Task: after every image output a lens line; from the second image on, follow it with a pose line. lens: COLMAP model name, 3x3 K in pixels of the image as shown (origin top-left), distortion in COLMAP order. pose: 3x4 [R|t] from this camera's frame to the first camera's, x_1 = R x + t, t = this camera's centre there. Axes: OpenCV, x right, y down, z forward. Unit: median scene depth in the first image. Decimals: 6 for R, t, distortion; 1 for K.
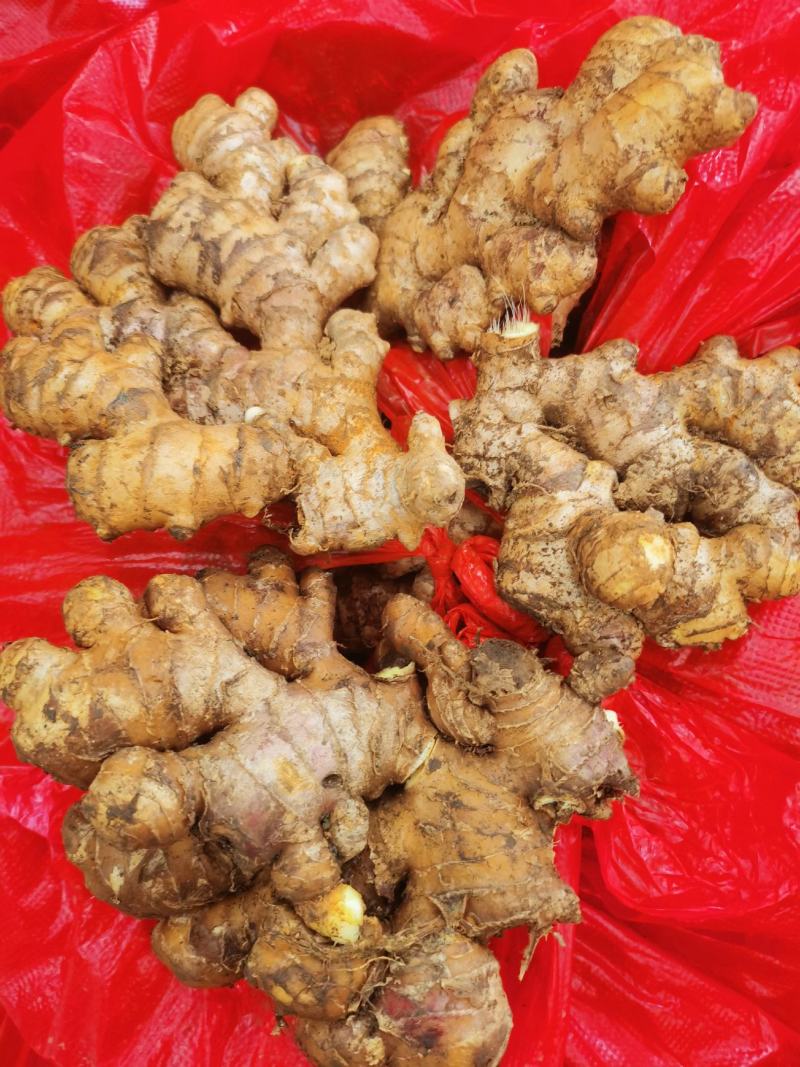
lens RADIAL K [[880.7, 0, 400.0], [0, 880.7, 533.5], [0, 0, 1]] dist [-0.001377, 0.002144]
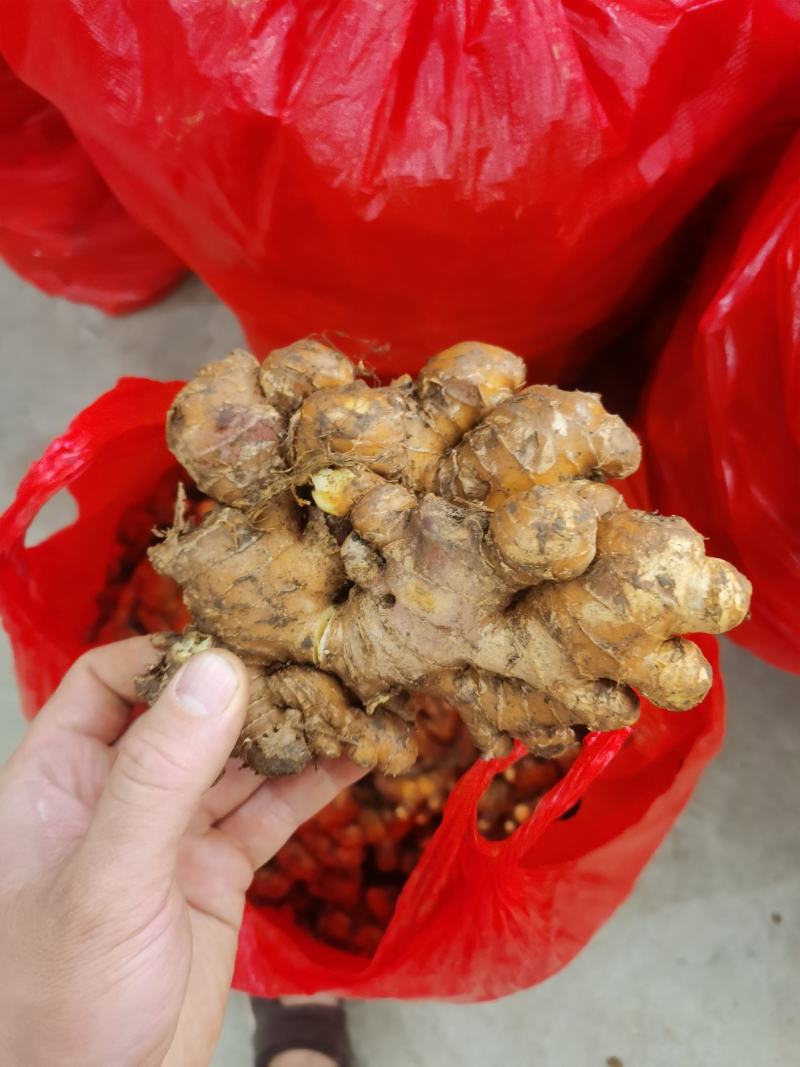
lens RADIAL K [[880.7, 0, 400.0], [0, 880.7, 533.5], [0, 0, 1]] dist [-0.001377, 0.002144]
pose [[-0.923875, 0.356855, 0.138233, -0.252928], [-0.334151, -0.928292, 0.163144, 0.175362], [0.186539, 0.104534, 0.976870, -0.019618]]
